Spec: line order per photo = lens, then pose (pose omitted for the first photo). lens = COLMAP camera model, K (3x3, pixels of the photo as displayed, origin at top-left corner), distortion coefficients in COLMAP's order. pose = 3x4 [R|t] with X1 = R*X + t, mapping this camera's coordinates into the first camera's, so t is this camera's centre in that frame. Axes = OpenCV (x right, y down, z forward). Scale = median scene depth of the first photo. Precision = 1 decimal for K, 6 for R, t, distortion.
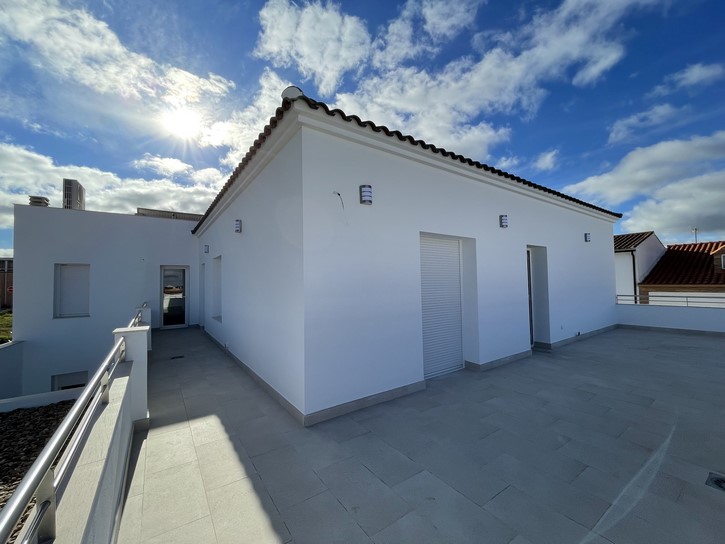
lens RADIAL K [[293.4, 0, 359.7], [0, 293.4, 273.5], [0, 0, 1]] dist [0.000761, 0.000061]
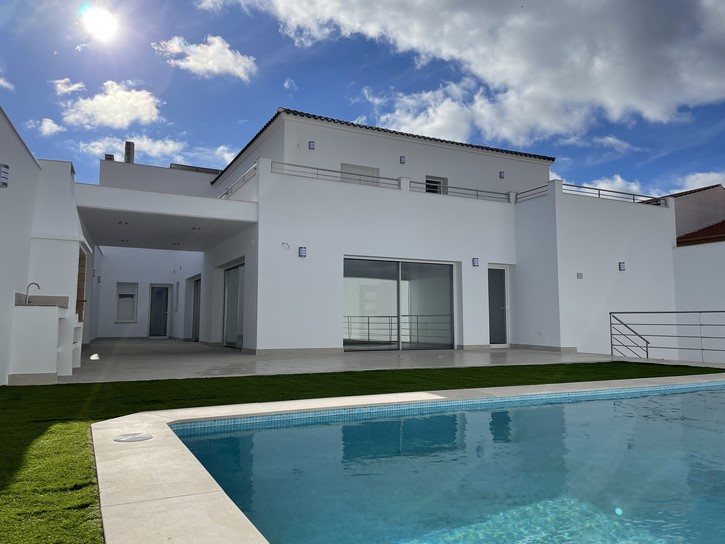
lens RADIAL K [[547.9, 0, 363.7], [0, 547.9, 268.4], [0, 0, 1]] dist [0.009564, 0.000947]
pose [[0.989374, 0.011922, -0.144907, 0.434271], [-0.021026, 0.997889, -0.061453, 0.391995], [0.143868, 0.063847, 0.987535, -1.295861]]
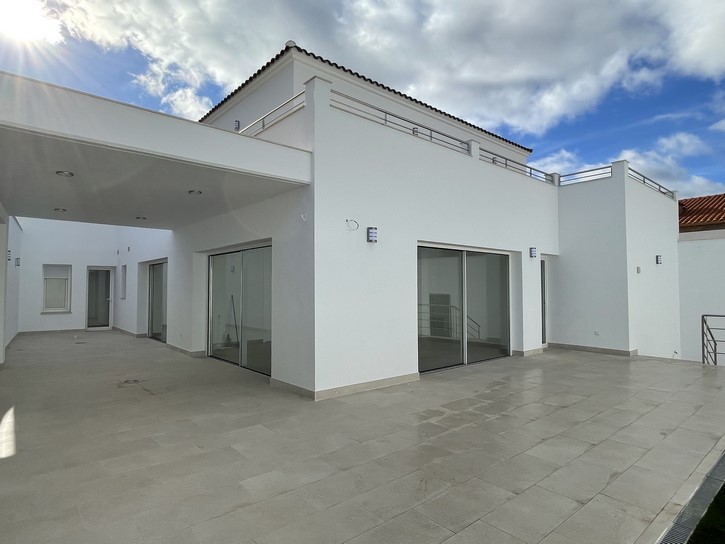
lens RADIAL K [[420.2, 0, 363.0], [0, 420.2, 277.1], [0, 0, 1]] dist [-0.006939, -0.000713]
pose [[0.995150, 0.026814, 0.094649, 0.014125], [-0.026841, 0.999639, -0.000993, 0.342277], [-0.094641, -0.001552, 0.995510, -0.670672]]
